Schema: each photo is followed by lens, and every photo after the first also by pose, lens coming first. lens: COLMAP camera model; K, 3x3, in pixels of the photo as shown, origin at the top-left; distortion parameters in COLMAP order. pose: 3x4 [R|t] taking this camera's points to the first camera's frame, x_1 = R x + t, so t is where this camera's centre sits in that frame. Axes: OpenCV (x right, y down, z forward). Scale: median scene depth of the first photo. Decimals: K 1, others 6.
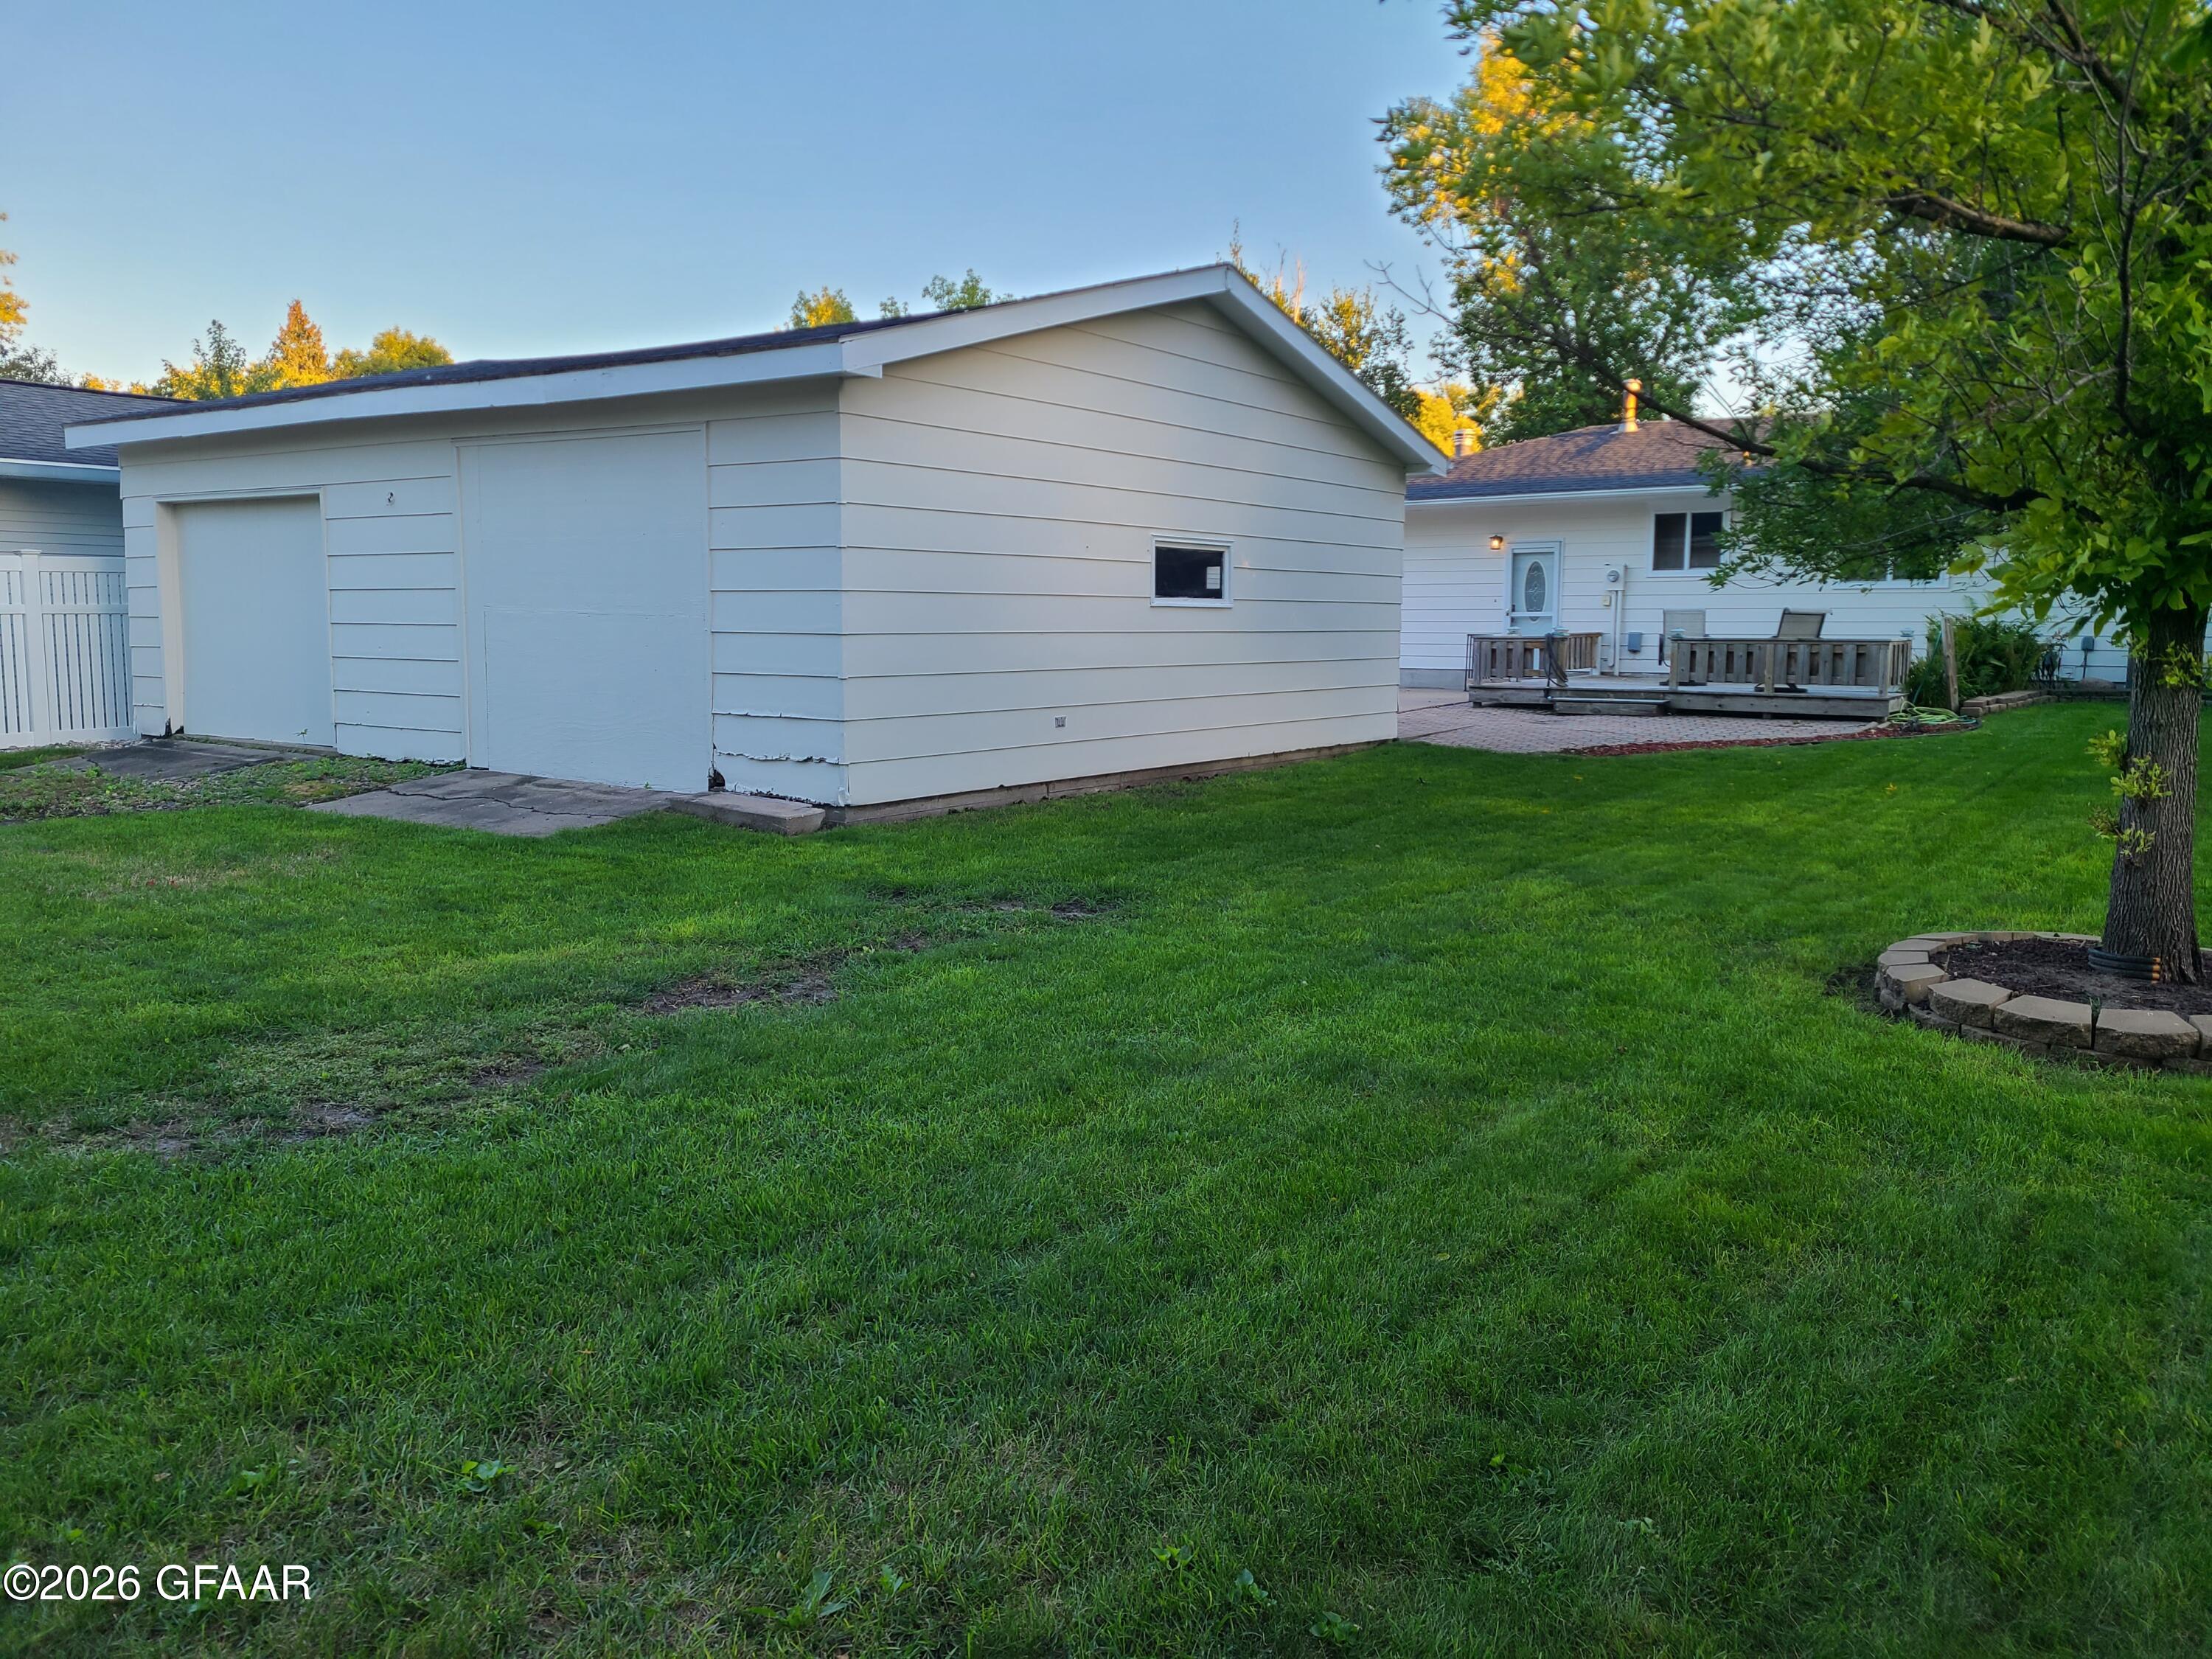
lens RADIAL K [[1643.5, 0, 1108.9], [0, 1643.5, 802.7], [0, 0, 1]] dist [0.071275, -0.049107]
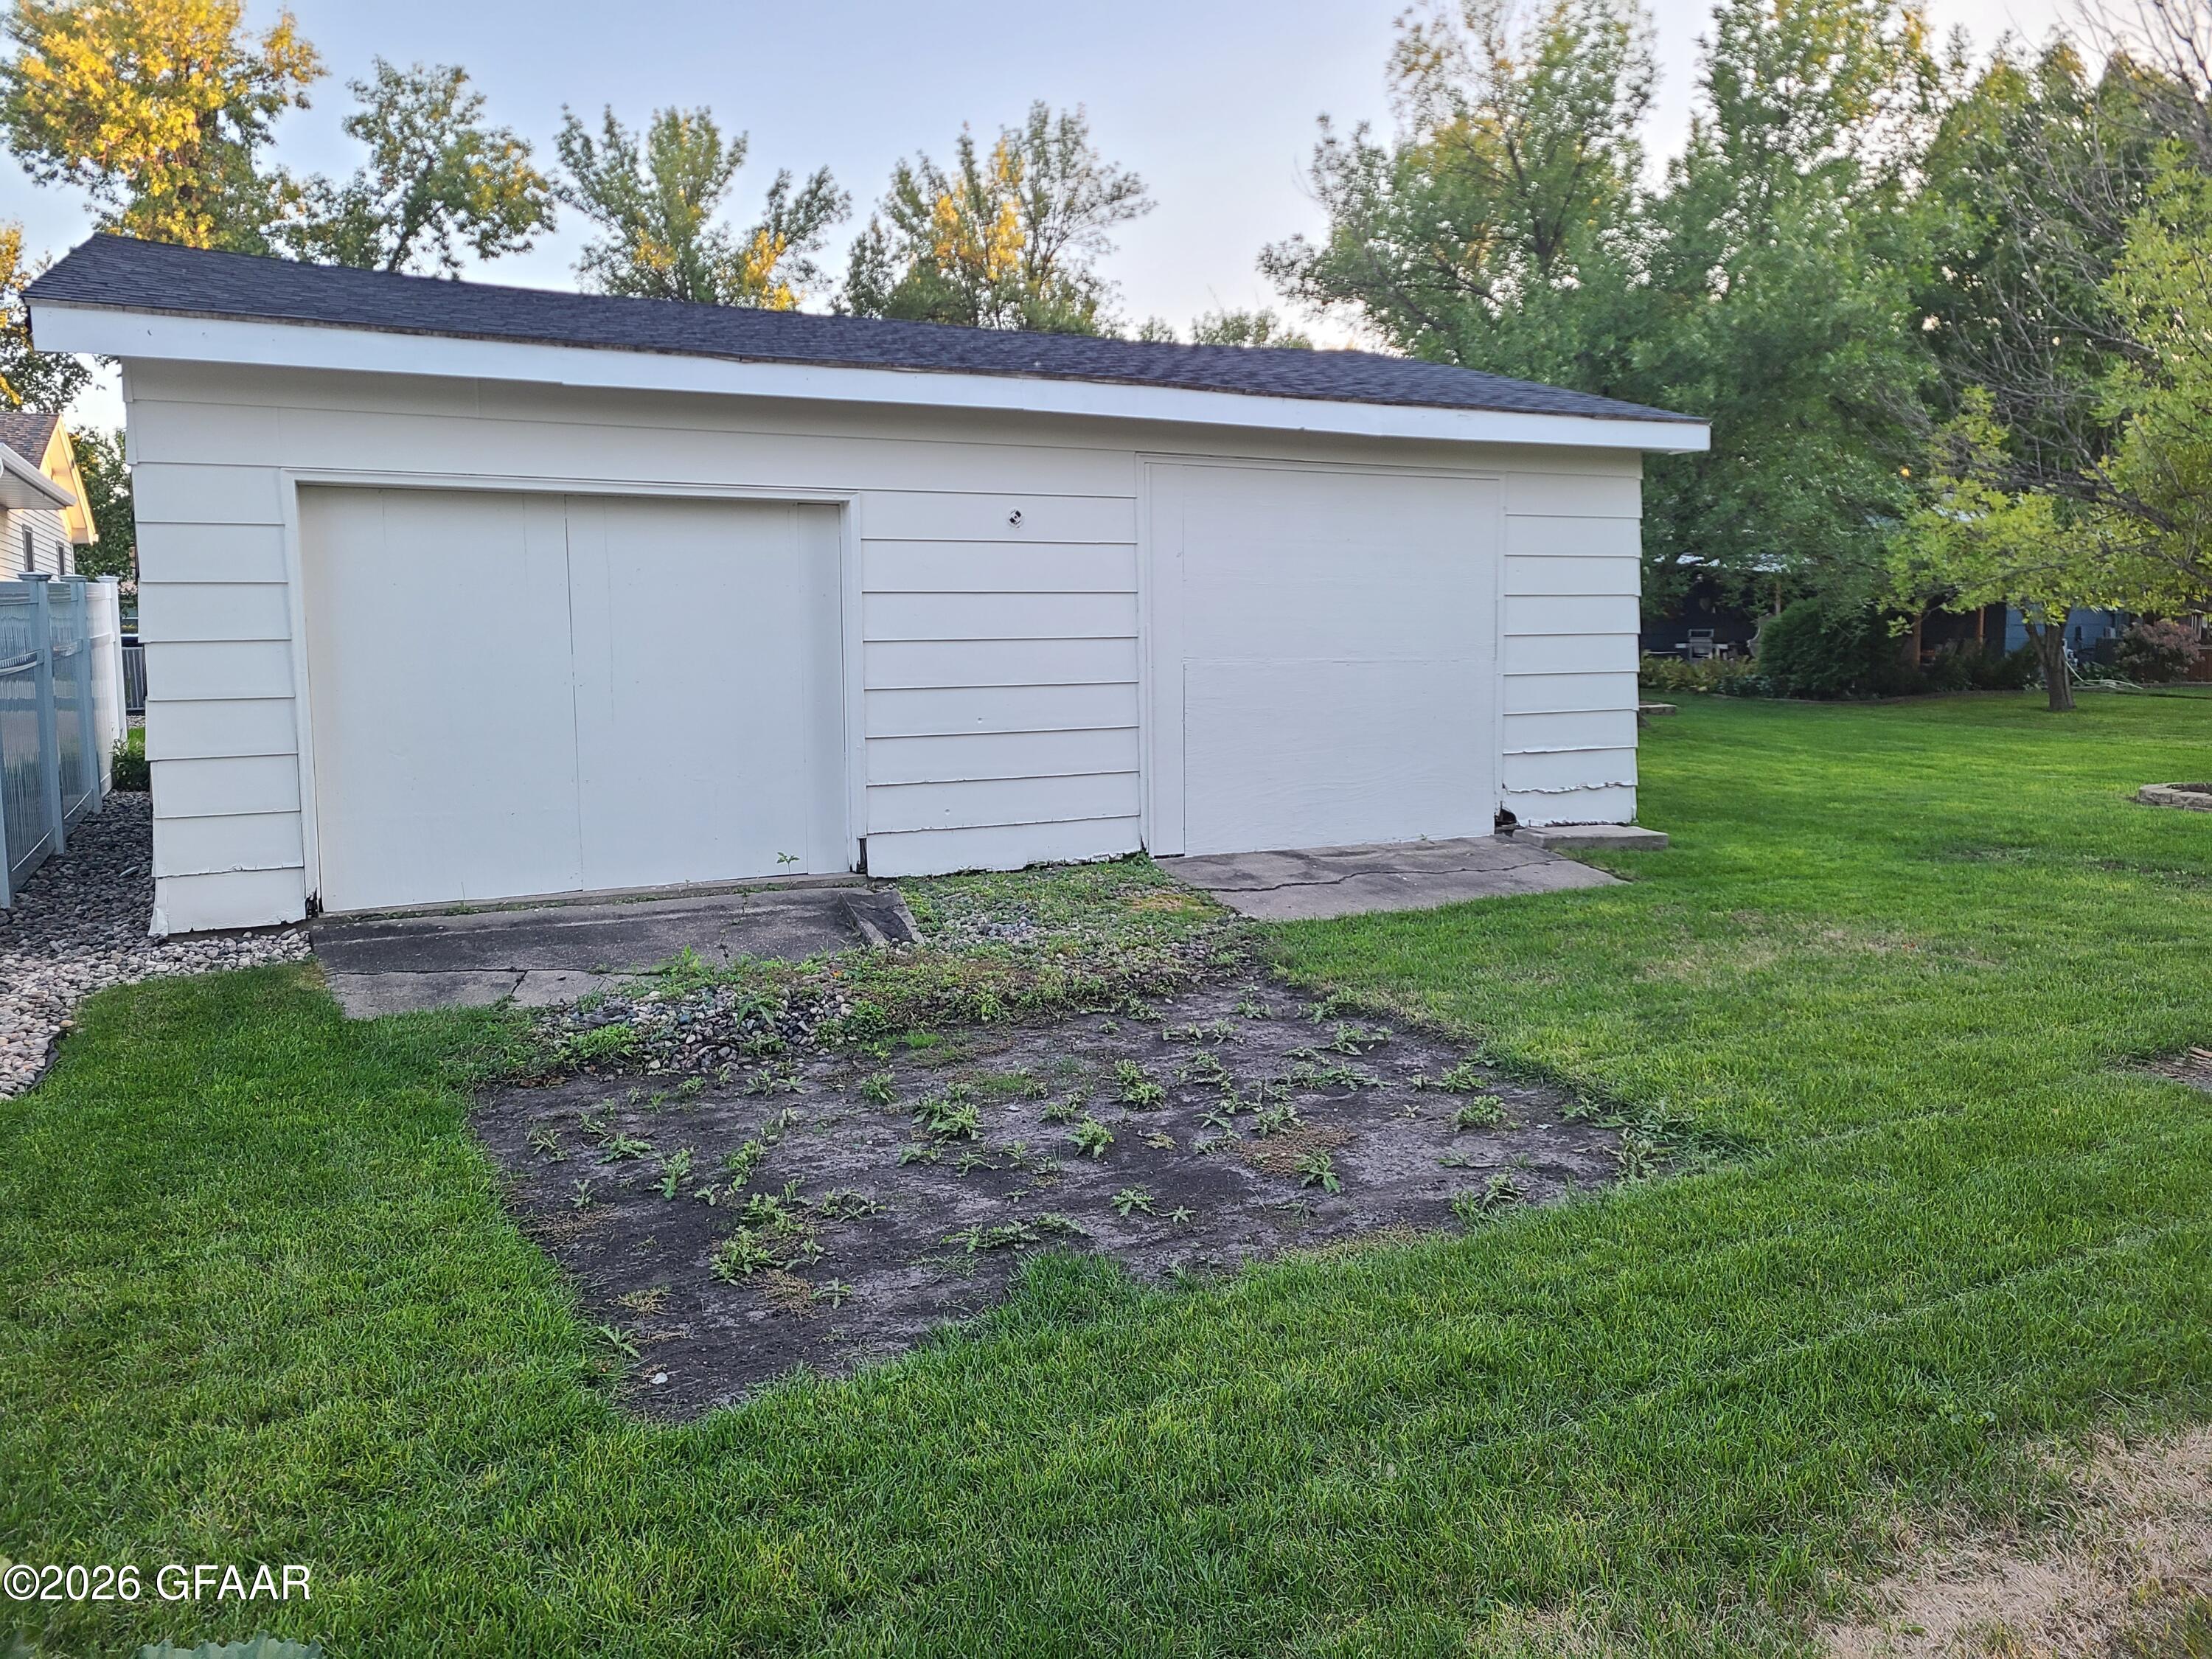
lens RADIAL K [[1643.5, 0, 1108.9], [0, 1643.5, 802.7], [0, 0, 1]] dist [0.071275, -0.049107]
pose [[0.461994, -0.102981, 0.880884, -0.727563], [0.109363, 0.992270, 0.058645, -0.064278], [-0.880114, 0.069243, 0.469685, 0.422462]]
